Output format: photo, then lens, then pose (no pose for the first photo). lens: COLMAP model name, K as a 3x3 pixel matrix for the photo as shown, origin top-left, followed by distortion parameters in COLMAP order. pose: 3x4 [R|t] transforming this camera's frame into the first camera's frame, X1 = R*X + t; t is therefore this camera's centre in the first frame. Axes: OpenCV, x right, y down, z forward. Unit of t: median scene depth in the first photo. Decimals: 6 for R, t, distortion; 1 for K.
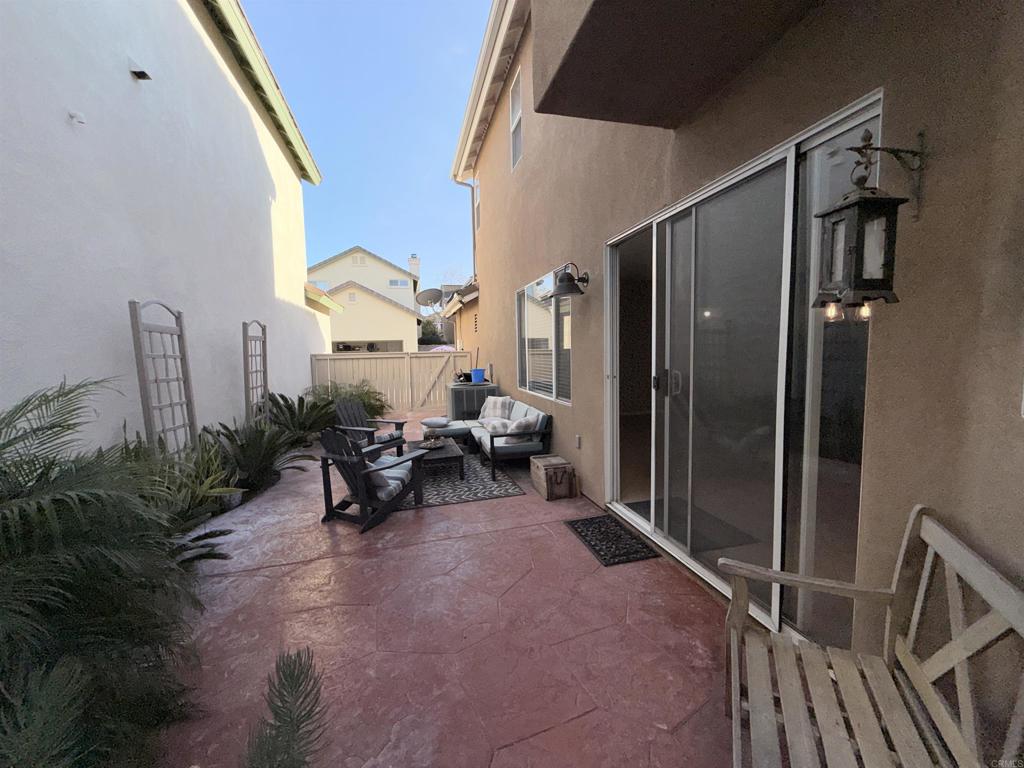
lens RADIAL K [[406.2, 0, 511.3], [0, 406.2, 386.3], [0, 0, 1]] dist [-0.000173, 0.000448]
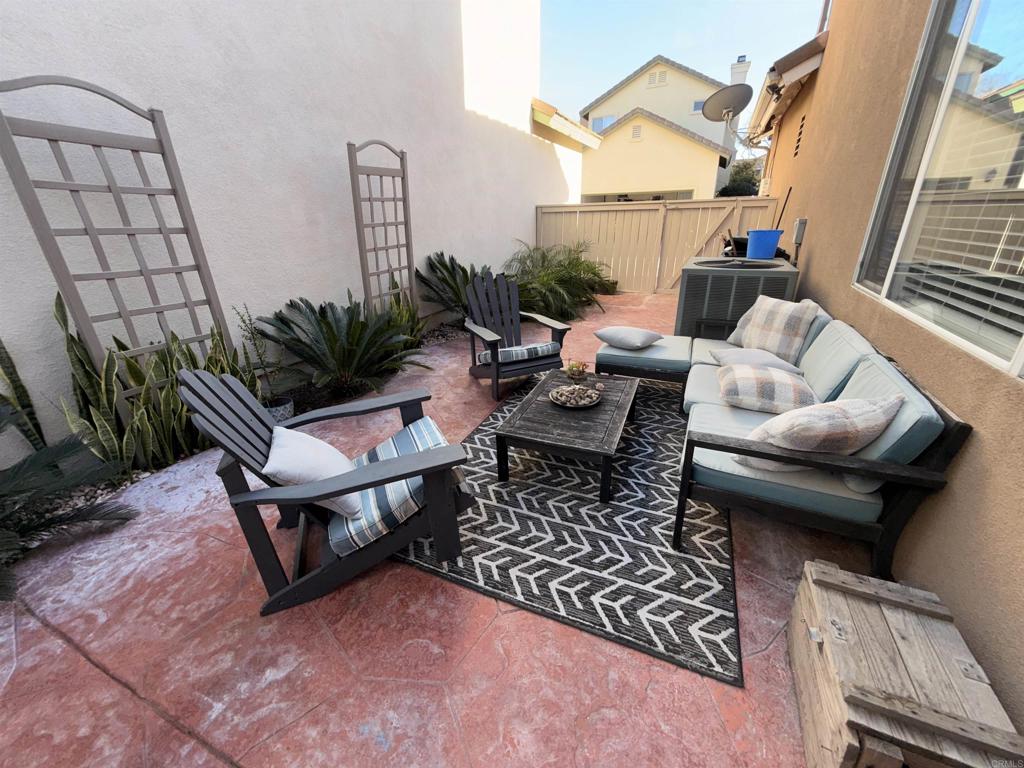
lens RADIAL K [[406.2, 0, 511.5], [0, 406.2, 384.9], [0, 0, 1]] dist [-0.000173, 0.000448]
pose [[0.769927, 0.246397, -0.588643, 0.018548], [-0.049280, 0.942651, 0.330122, -0.016829], [0.636226, -0.225161, 0.737915, 0.505380]]
